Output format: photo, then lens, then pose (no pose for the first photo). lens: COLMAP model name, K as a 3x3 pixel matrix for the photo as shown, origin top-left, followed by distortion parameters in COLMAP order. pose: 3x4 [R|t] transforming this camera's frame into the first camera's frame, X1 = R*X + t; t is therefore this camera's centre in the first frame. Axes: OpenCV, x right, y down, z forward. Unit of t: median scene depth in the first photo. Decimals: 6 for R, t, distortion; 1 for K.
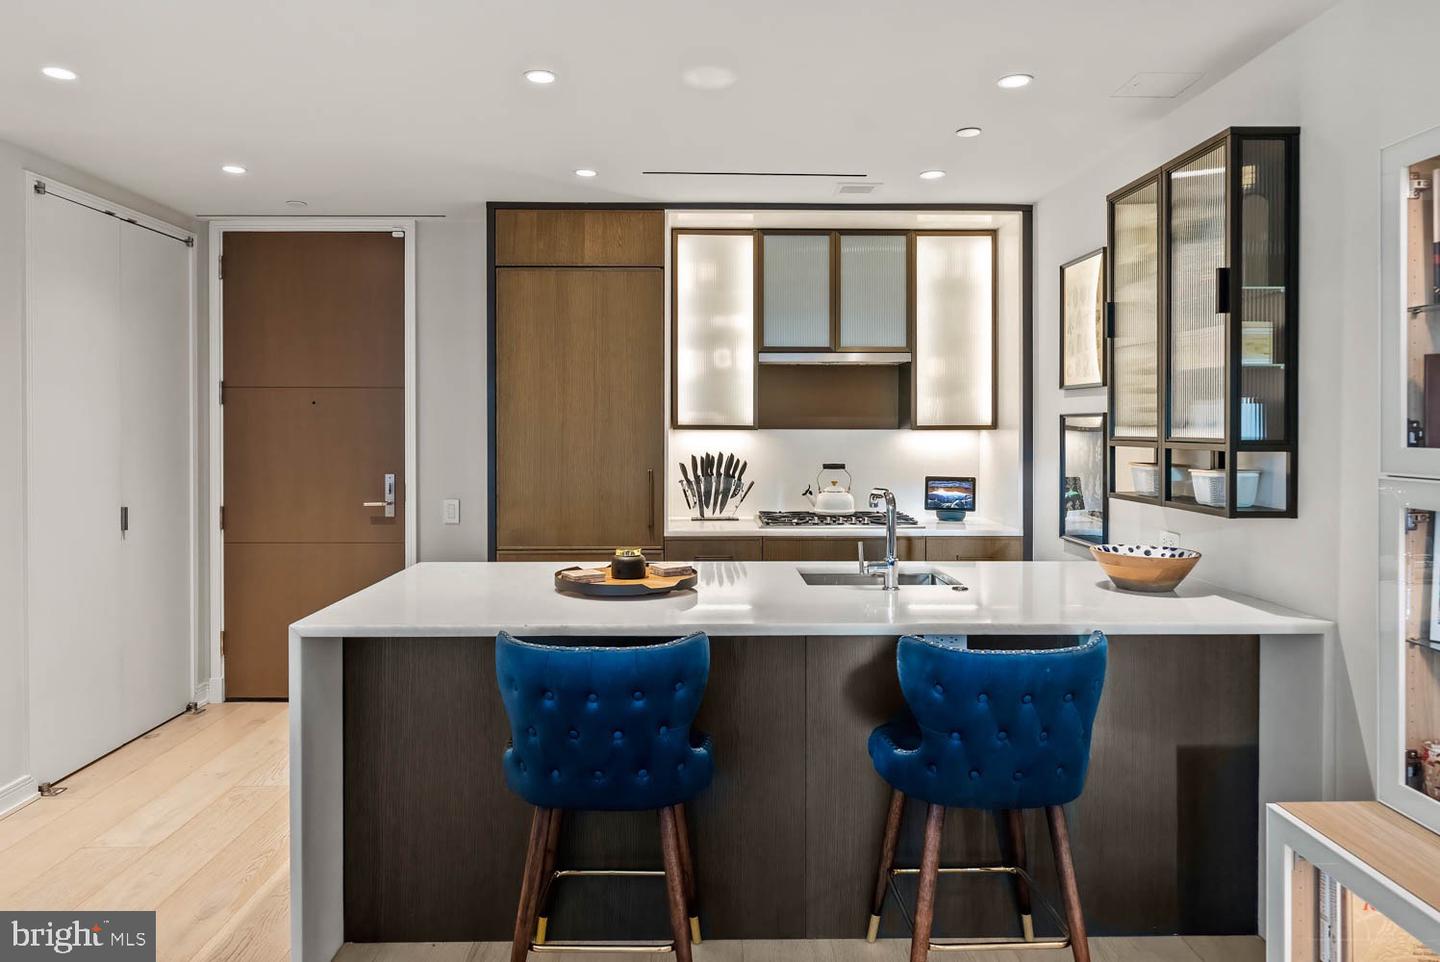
lens RADIAL K [[931.6, 0, 711.1], [0, 931.6, 426.7], [0, 0, 1]] dist [-0.000172, -0.003887]
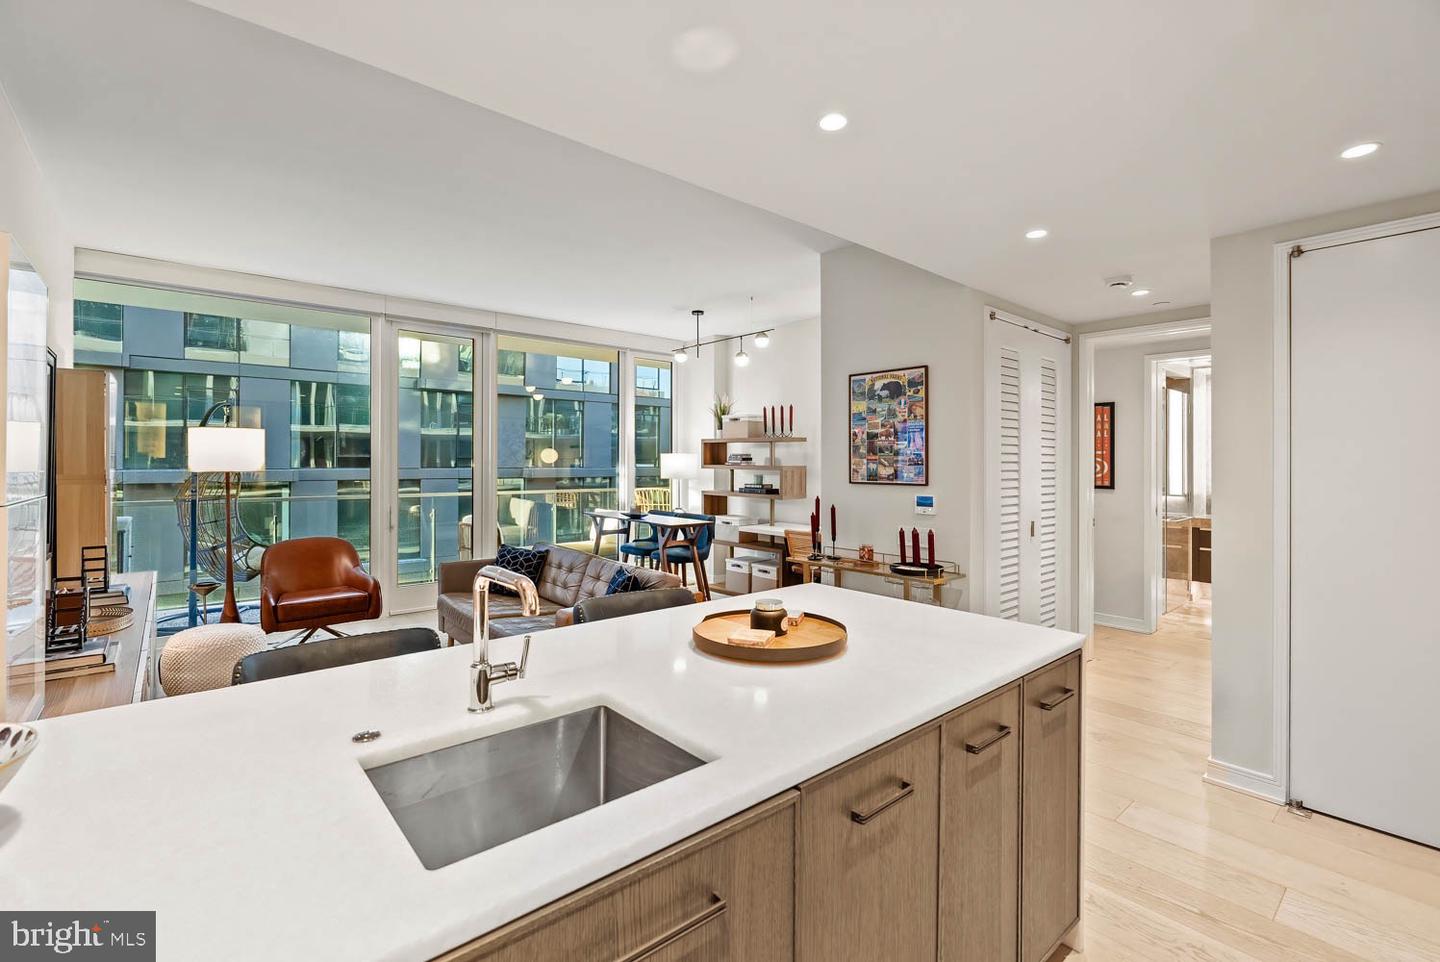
lens RADIAL K [[643.4, 0, 727.8], [0, 643.4, 462.0], [0, 0, 1]] dist [-0.003259, -0.001510]
pose [[-0.764995, -0.003209, -0.644028, 0.213186], [-0.005636, 0.999983, 0.001712, -0.005412], [0.644011, 0.004939, -0.765000, 0.883753]]
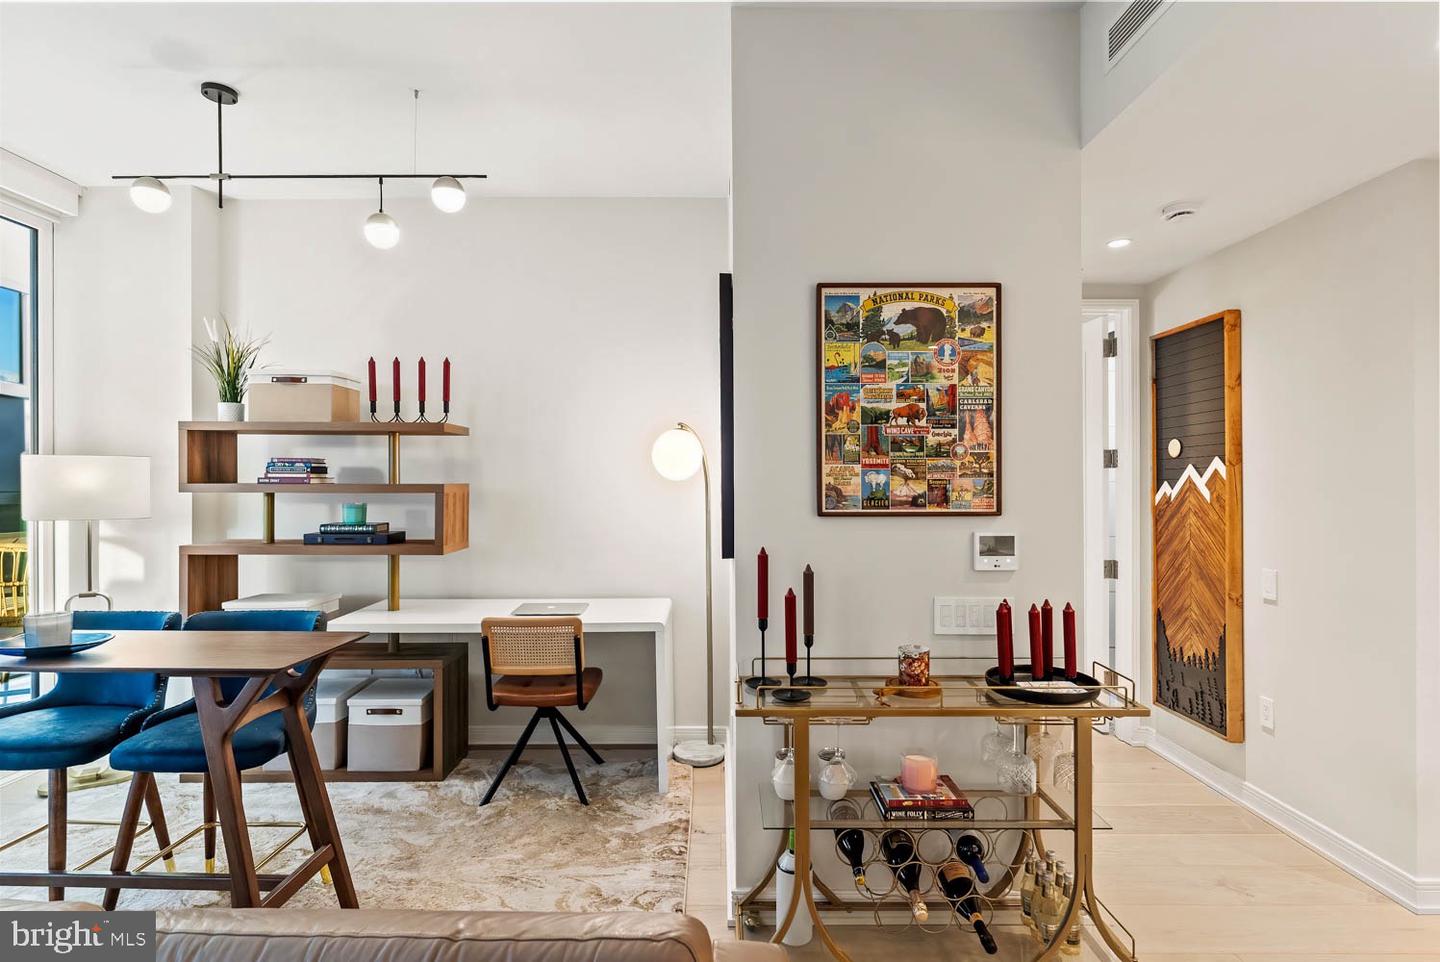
lens RADIAL K [[698.3, 0, 715.1], [0, 698.3, 484.4], [0, 0, 1]] dist [-0.008815, 0.001016]
pose [[-0.020760, -0.000349, -0.999784, -0.055140], [-0.000489, 1.000000, -0.000339, 0.005186], [0.999784, 0.000482, -0.020760, 0.208234]]
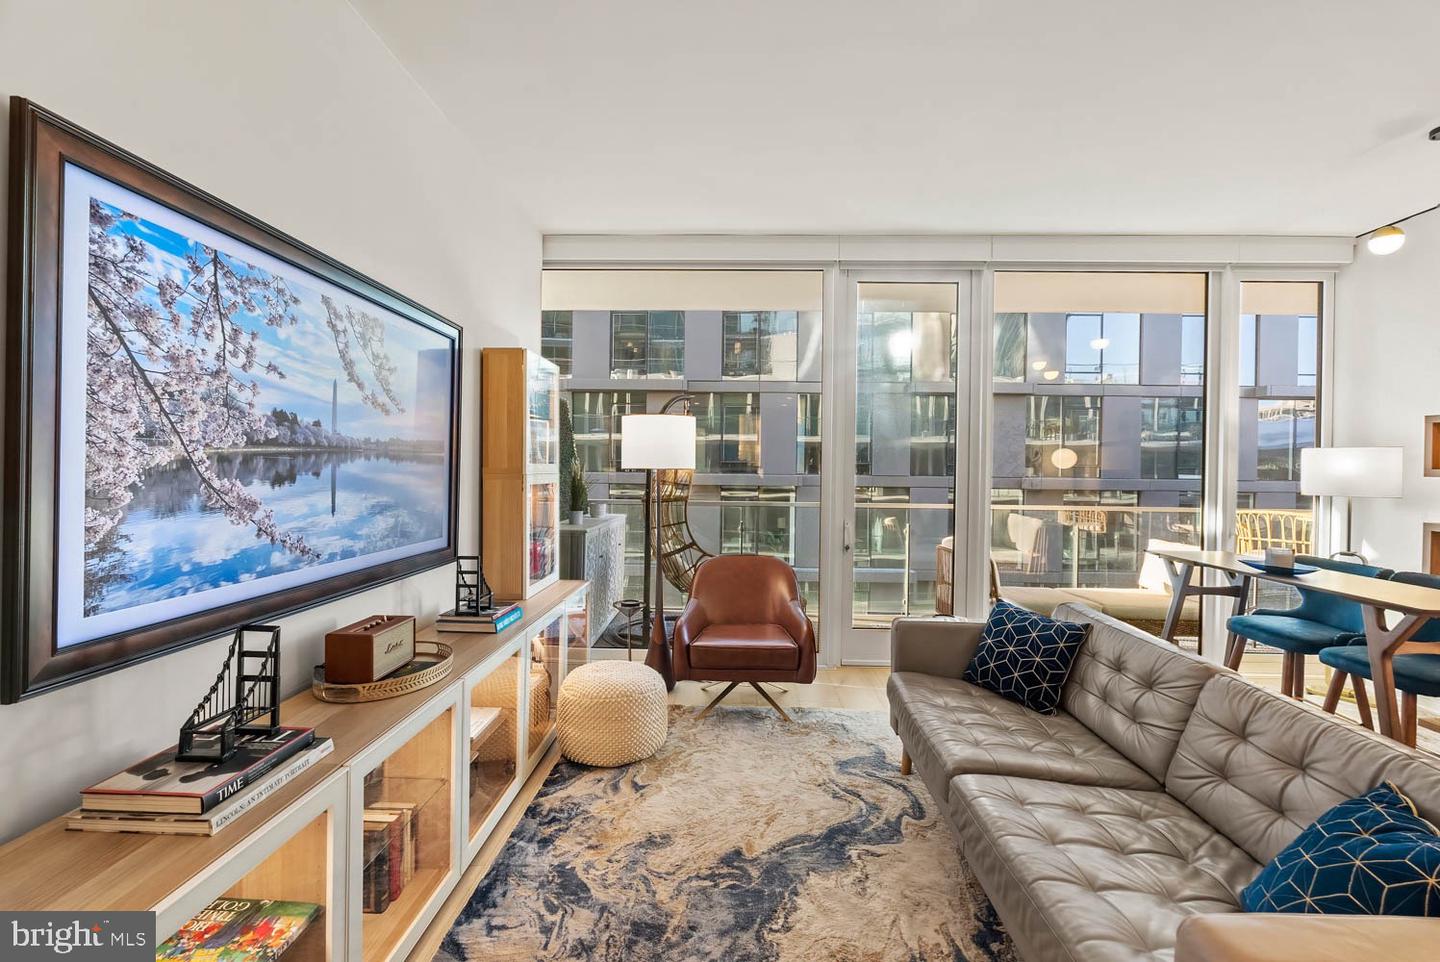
lens RADIAL K [[643.4, 0, 713.0], [0, 643.4, 477.3], [0, 0, 1]] dist [-0.003259, -0.001510]
pose [[-0.998526, -0.012886, 0.052724, 0.049253], [-0.012070, 0.999803, 0.015763, 0.012428], [-0.052917, 0.015104, -0.998485, 0.443982]]
